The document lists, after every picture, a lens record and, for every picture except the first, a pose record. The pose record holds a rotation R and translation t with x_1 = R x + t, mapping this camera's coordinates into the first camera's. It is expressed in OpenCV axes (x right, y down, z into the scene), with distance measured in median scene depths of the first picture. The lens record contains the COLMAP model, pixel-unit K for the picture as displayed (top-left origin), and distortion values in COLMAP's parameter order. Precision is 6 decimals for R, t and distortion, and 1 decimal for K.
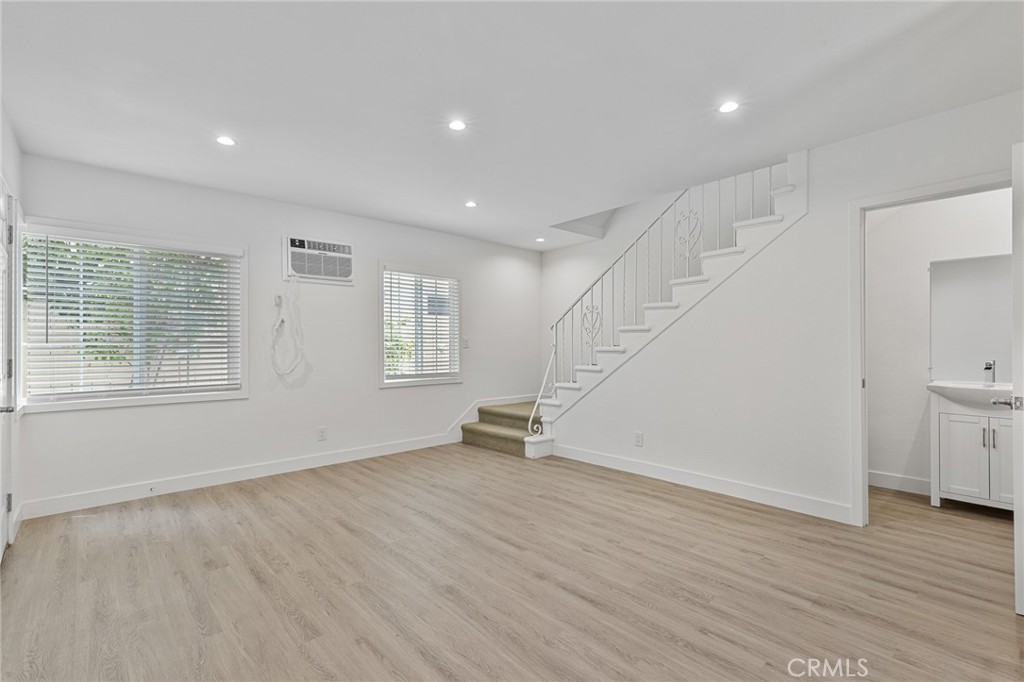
lens RADIAL K [[453.7, 0, 512.0], [0, 453.7, 341.0], [0, 0, 1]] dist [0.003036, 0.000187]
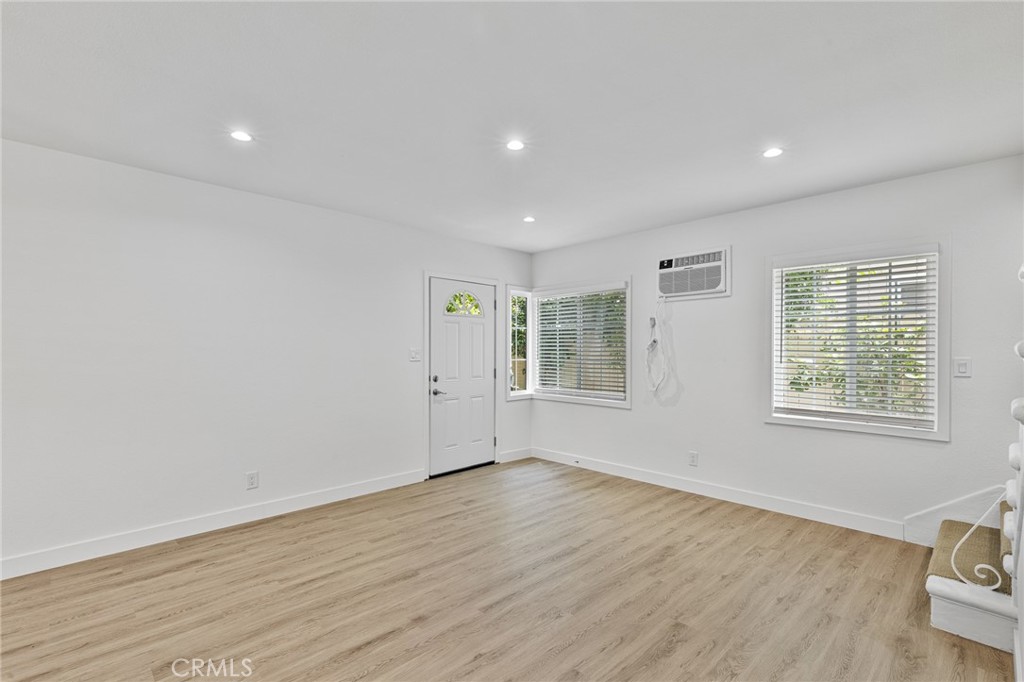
lens RADIAL K [[466.9, 0, 511.1], [0, 466.9, 348.5], [0, 0, 1]] dist [0.001925, -0.000020]
pose [[0.047400, 0.004691, -0.998865, 0.662571], [0.006439, 0.999967, 0.005002, -0.039768], [0.998855, -0.006669, 0.047368, 0.715741]]
